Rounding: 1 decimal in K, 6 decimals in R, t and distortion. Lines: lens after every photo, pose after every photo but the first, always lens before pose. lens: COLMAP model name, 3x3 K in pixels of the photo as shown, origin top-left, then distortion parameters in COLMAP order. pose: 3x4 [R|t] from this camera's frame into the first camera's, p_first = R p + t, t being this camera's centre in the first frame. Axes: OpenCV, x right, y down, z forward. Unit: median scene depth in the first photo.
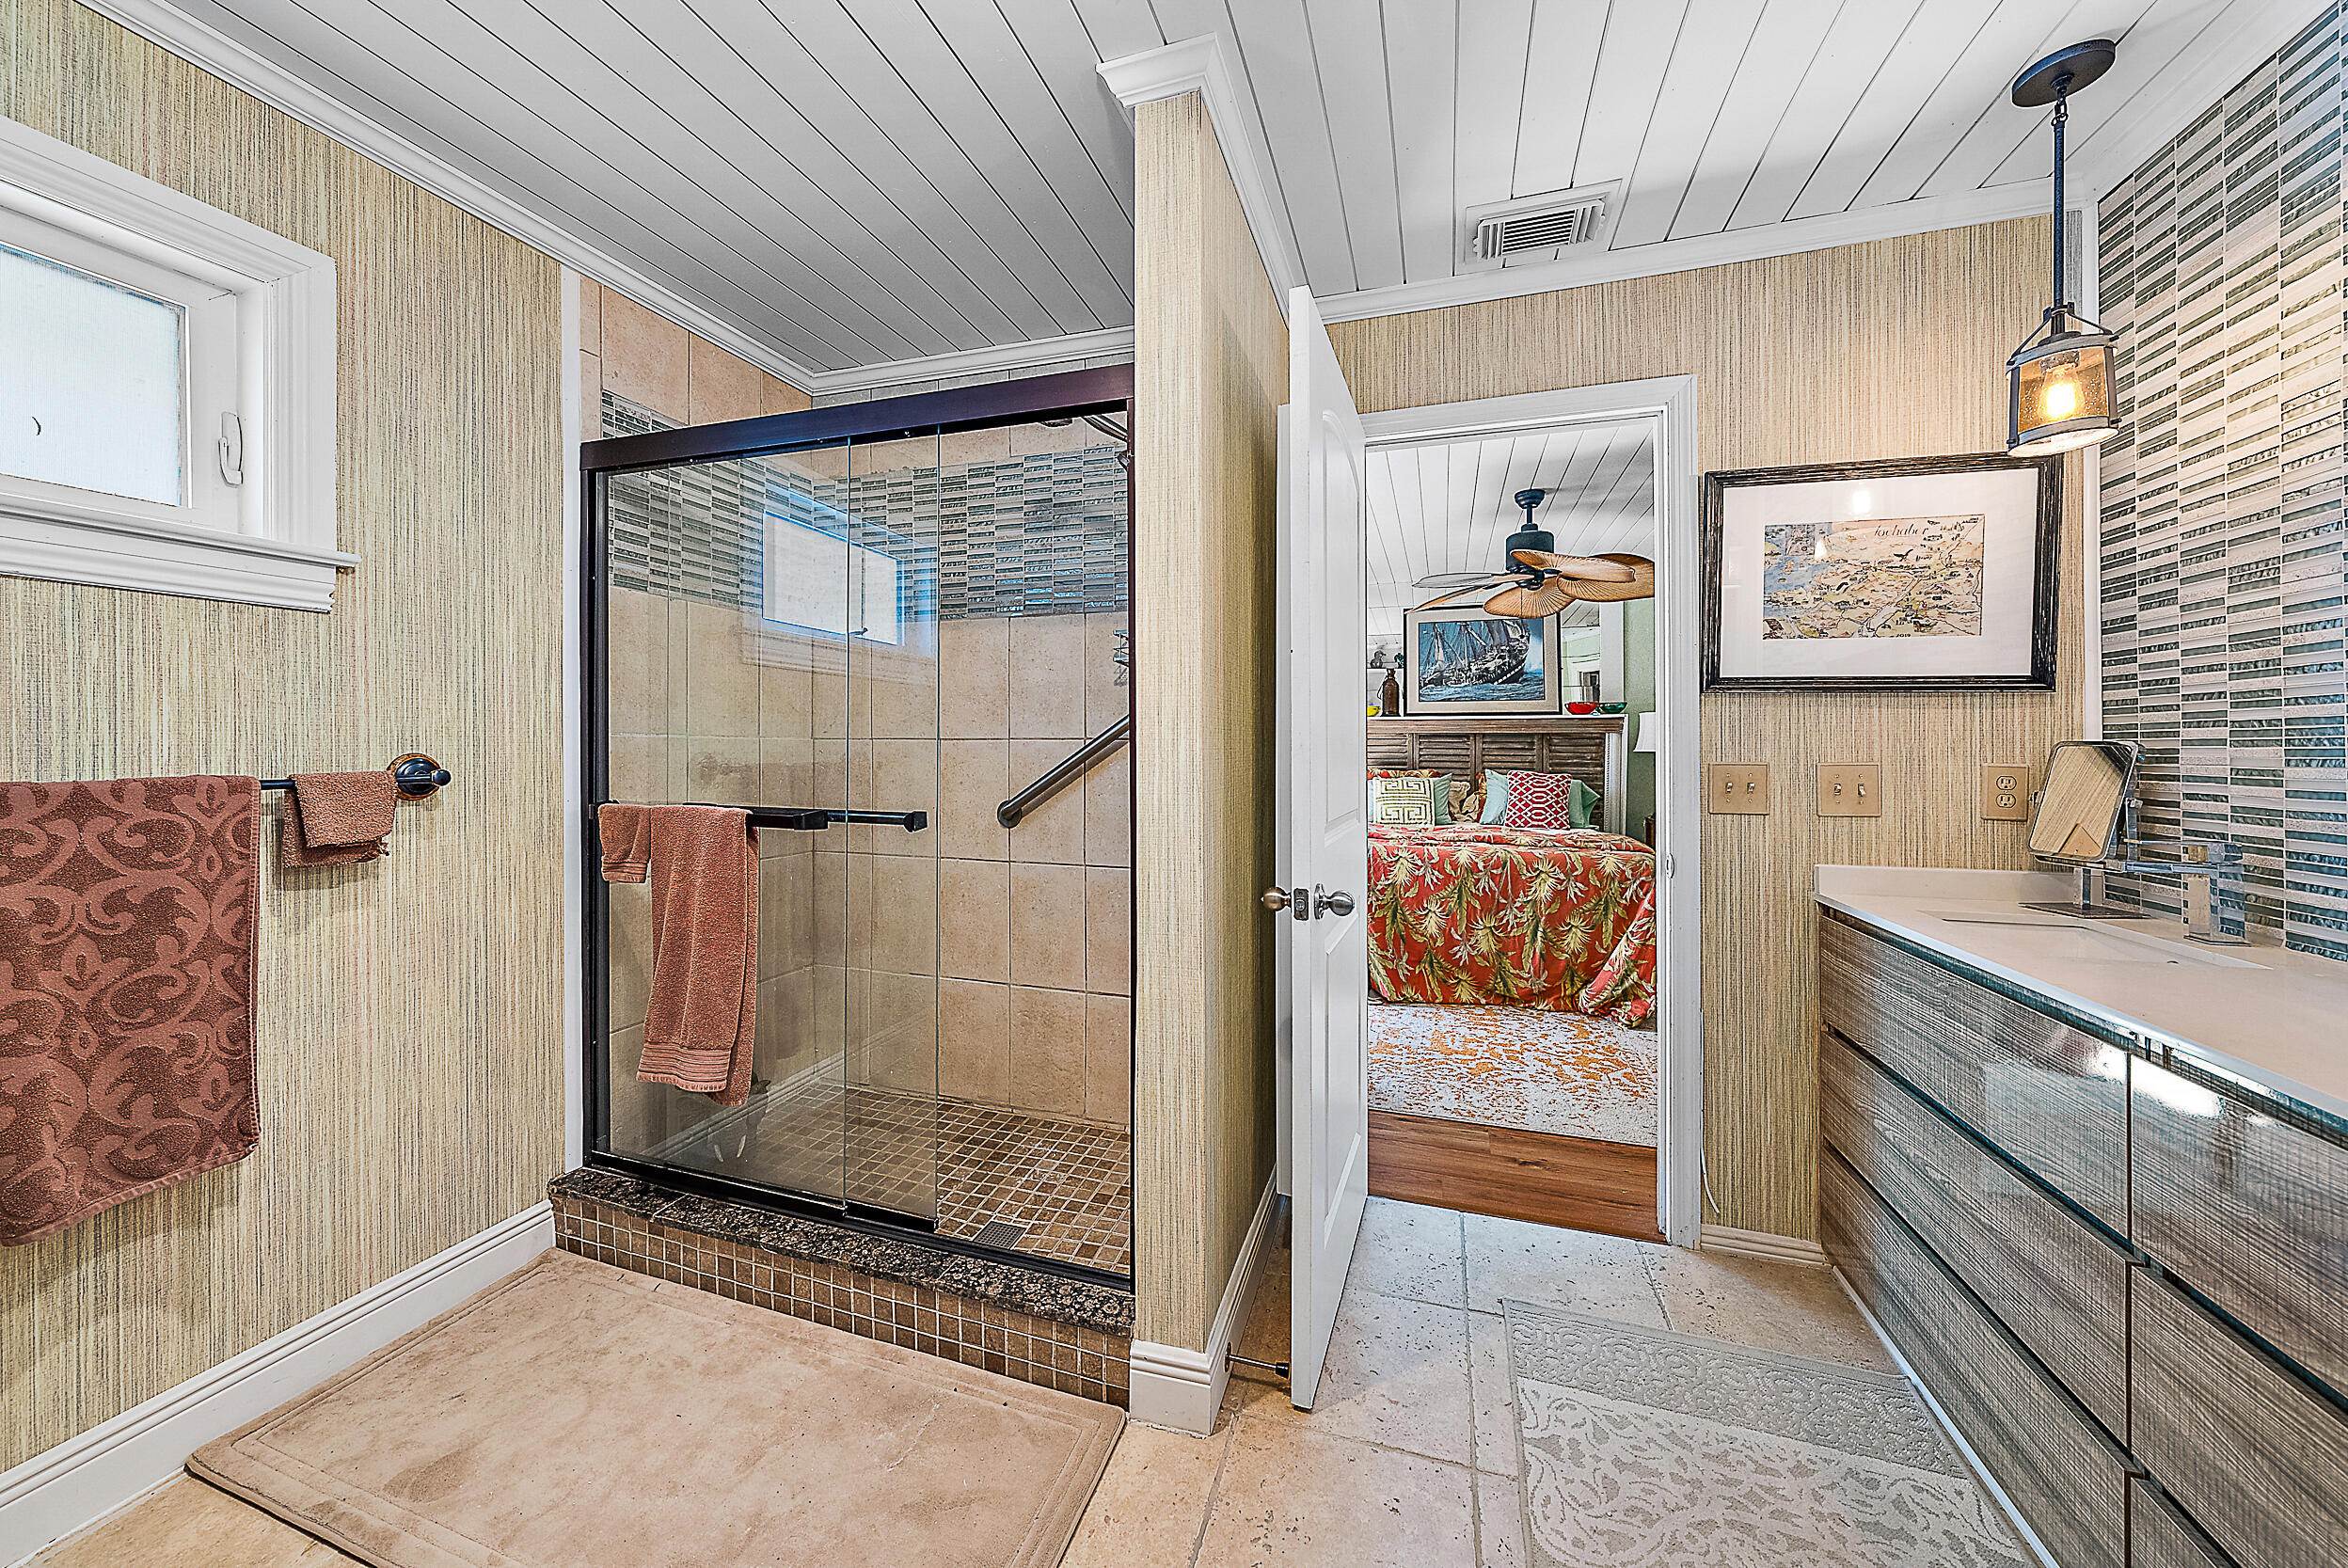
lens RADIAL K [[805.1, 0, 1186.7], [0, 805.1, 753.3], [0, 0, 1]] dist [0.000362, 0.000007]
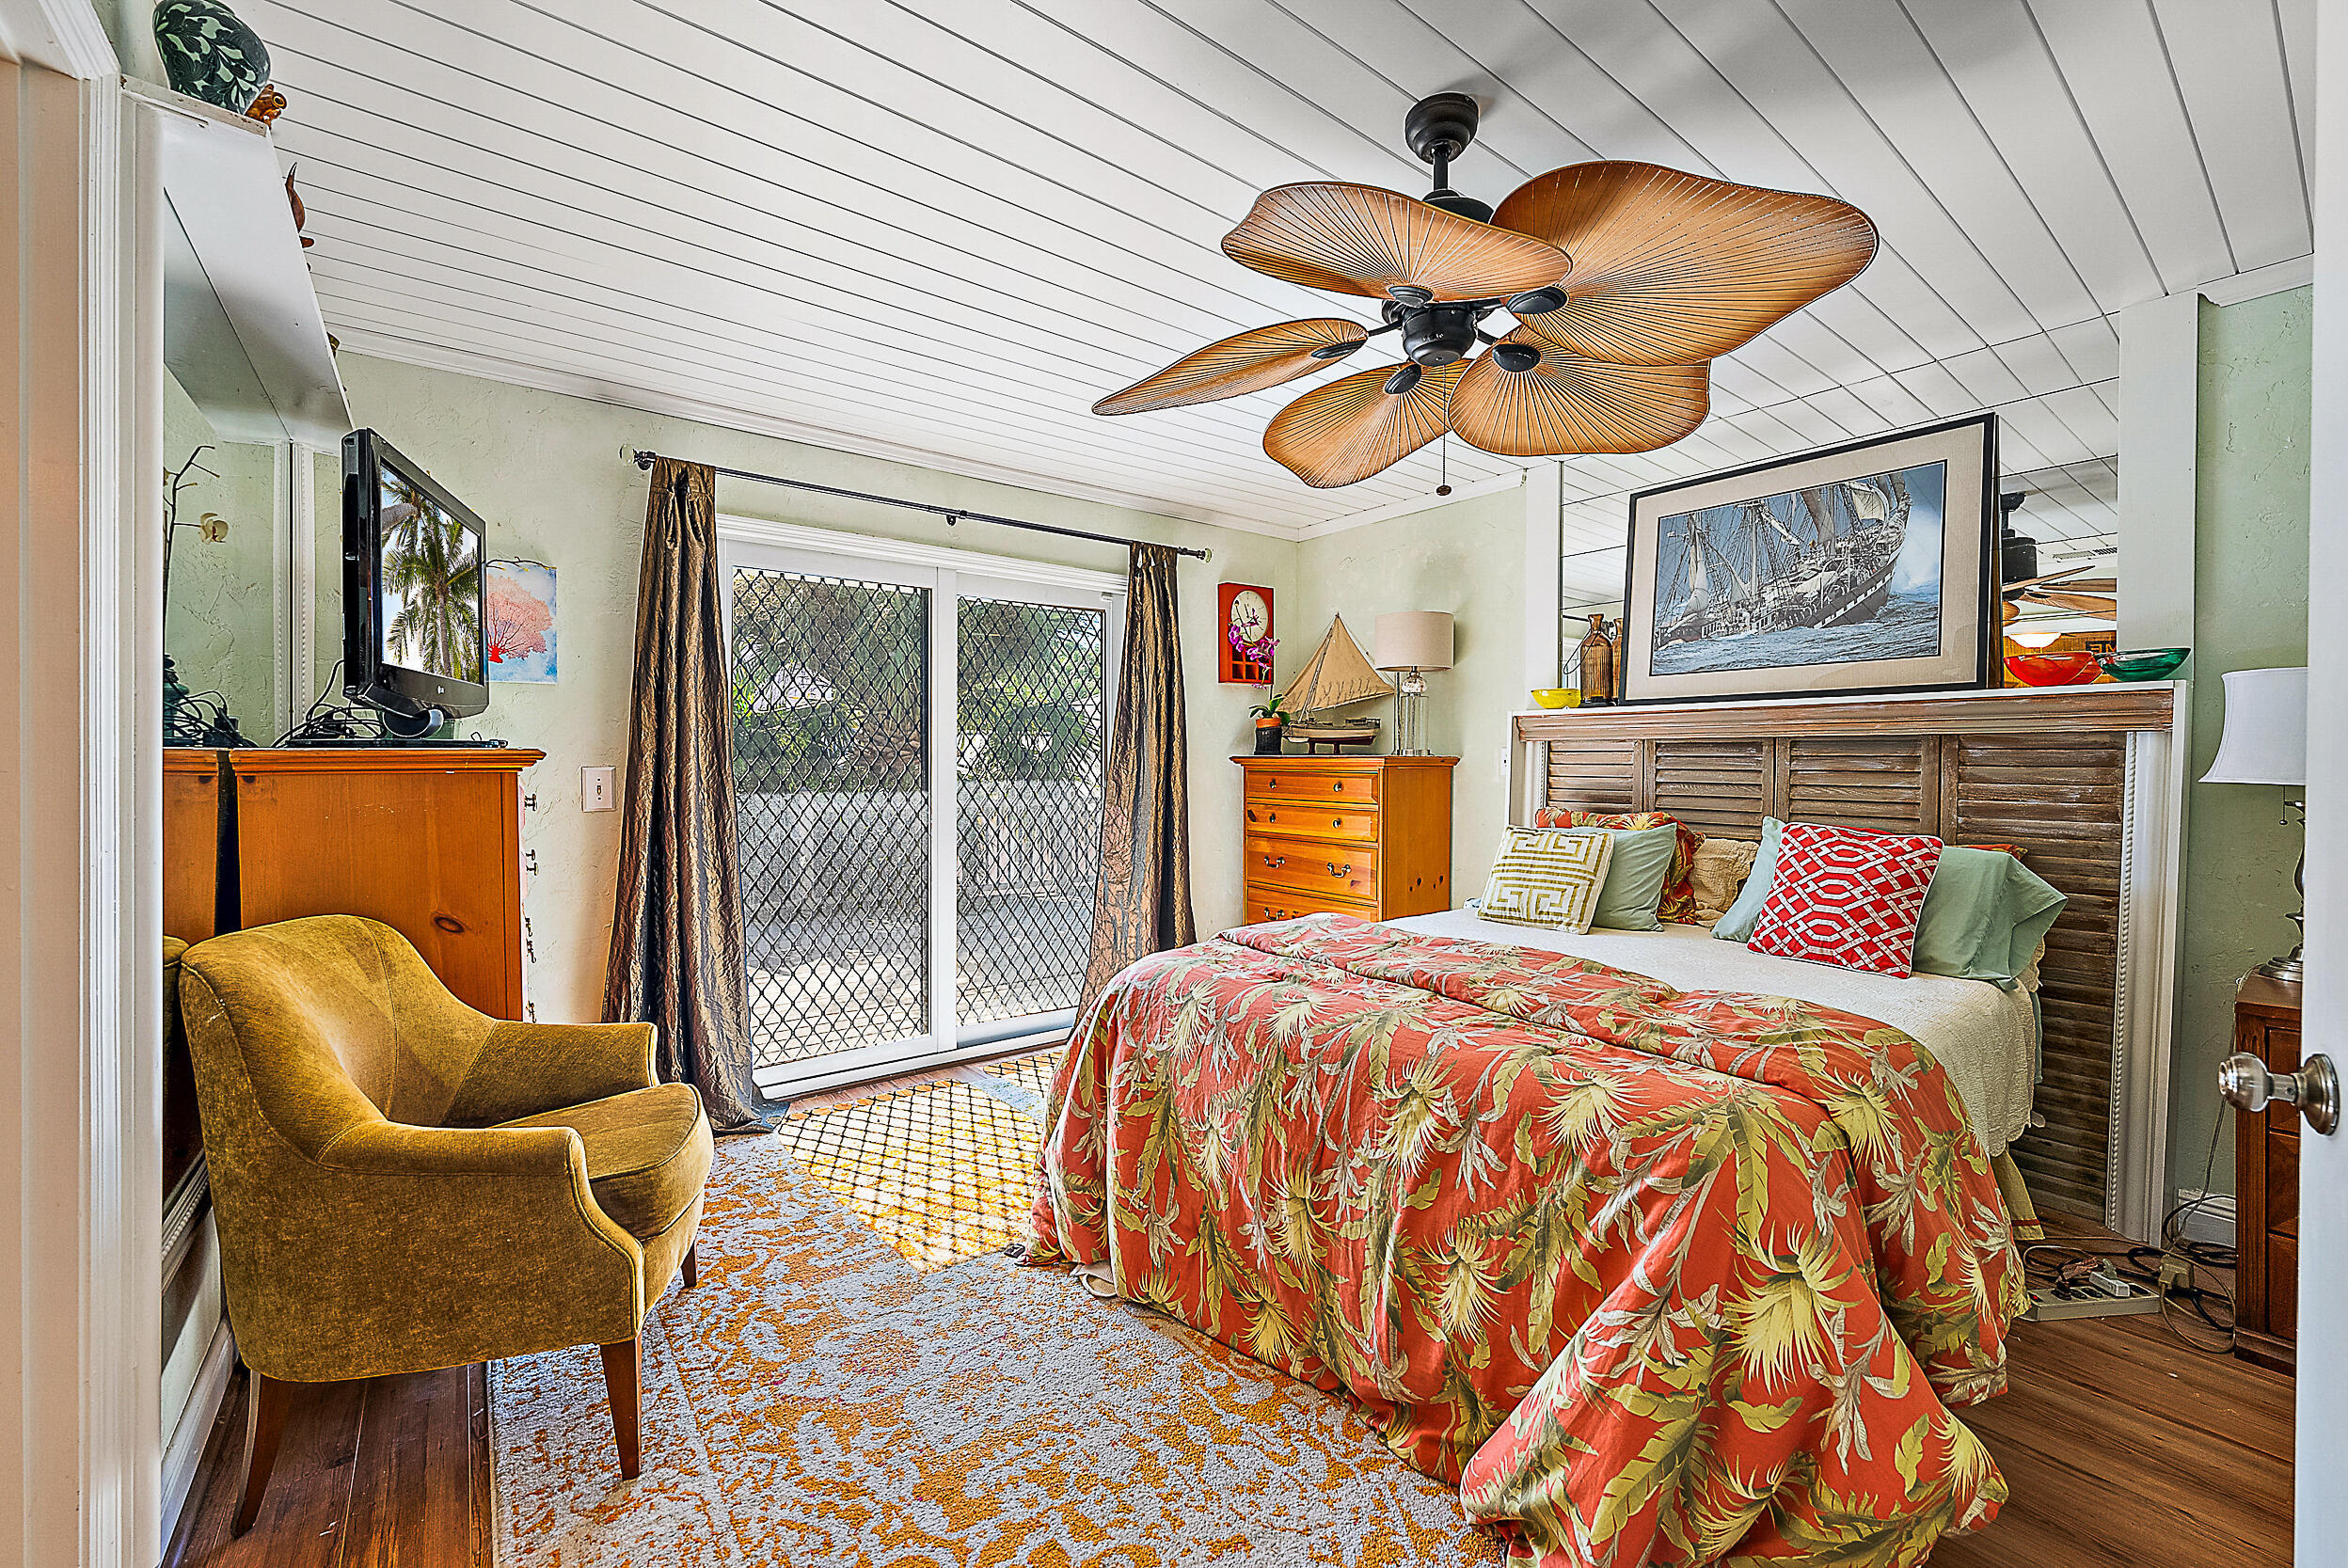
lens RADIAL K [[939.5, 0, 1174.5], [0, 939.5, 774.2], [0, 0, 1]] dist [-0.000715, -0.000008]
pose [[0.823064, 0.007956, -0.567893, 0.586401], [-0.006469, 0.999968, 0.004632, -0.006393], [0.567911, -0.000139, 0.823090, 0.552161]]
